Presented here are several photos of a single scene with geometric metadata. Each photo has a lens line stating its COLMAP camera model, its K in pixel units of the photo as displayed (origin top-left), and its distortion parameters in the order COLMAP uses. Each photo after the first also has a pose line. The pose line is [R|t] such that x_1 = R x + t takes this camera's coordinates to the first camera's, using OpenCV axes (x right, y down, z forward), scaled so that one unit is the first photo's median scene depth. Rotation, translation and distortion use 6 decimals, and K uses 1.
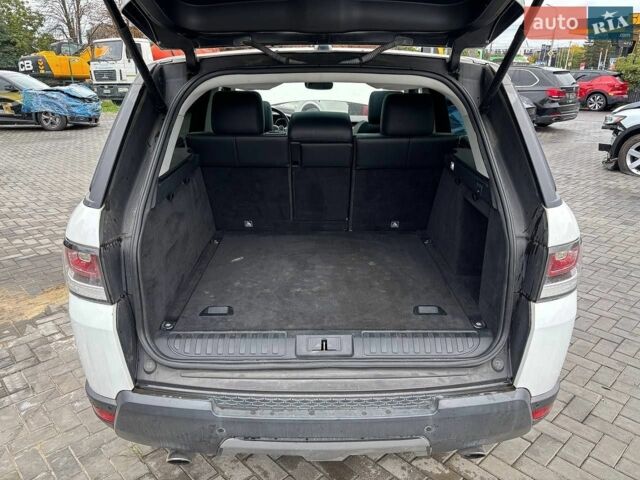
lens RADIAL K [[489.6, 0, 320.0], [0, 489.6, 240.0], [0, 0, 1]] dist [0.008083, -0.007070]
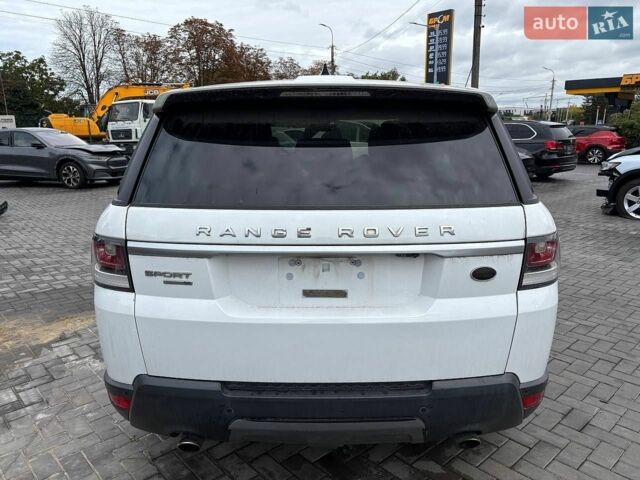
lens RADIAL K [[485.5, 0, 320.0], [0, 485.5, 240.0], [0, 0, 1]] dist [0.043832, -0.047148]
pose [[0.999892, -0.003681, -0.014227, 0.005735], [0.002039, 0.993508, -0.113745, 0.061599], [0.014553, 0.113703, 0.993408, -0.046413]]
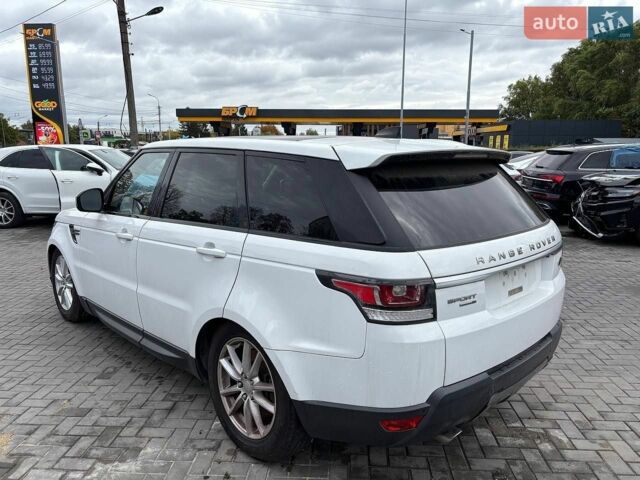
lens RADIAL K [[489.6, 0, 320.0], [0, 489.6, 240.0], [0, 0, 1]] dist [0.008083, -0.007070]
pose [[0.724204, -0.122960, 0.678535, -0.764170], [0.224568, 0.972389, -0.063473, -0.042641], [-0.651995, 0.198345, 0.731821, 0.100672]]
